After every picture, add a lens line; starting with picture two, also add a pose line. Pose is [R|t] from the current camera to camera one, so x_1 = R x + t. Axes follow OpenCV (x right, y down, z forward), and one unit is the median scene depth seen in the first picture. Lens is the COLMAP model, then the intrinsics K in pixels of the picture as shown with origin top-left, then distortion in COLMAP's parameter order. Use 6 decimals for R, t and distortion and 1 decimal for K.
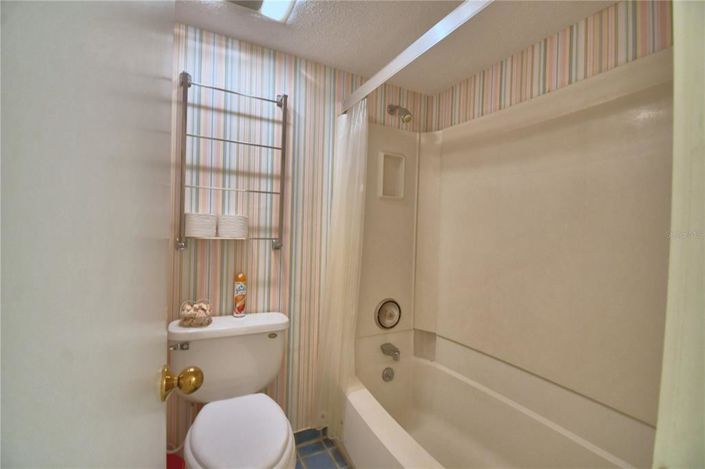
lens RADIAL K [[310.8, 0, 353.9], [0, 310.8, 235.7], [0, 0, 1]] dist [-0.032381, -0.004837]
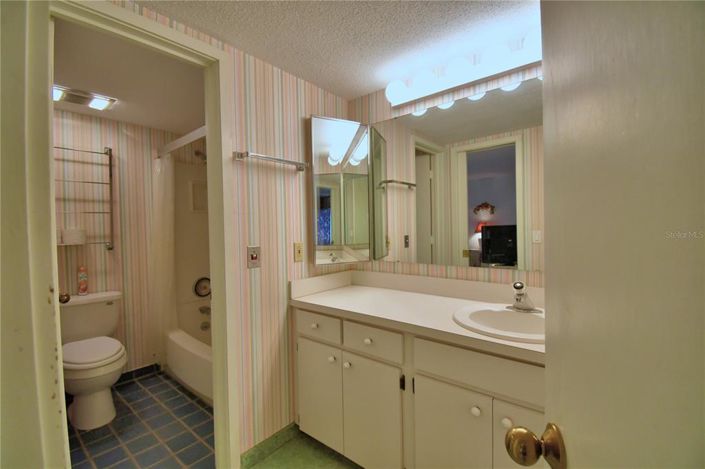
lens RADIAL K [[310.8, 0, 372.3], [0, 310.8, 235.8], [0, 0, 1]] dist [-0.032381, -0.004837]
pose [[0.902152, -0.049447, 0.428575, 0.282865], [0.038461, 0.998673, 0.034262, -0.024639], [-0.429701, -0.014426, 0.902856, -0.900341]]
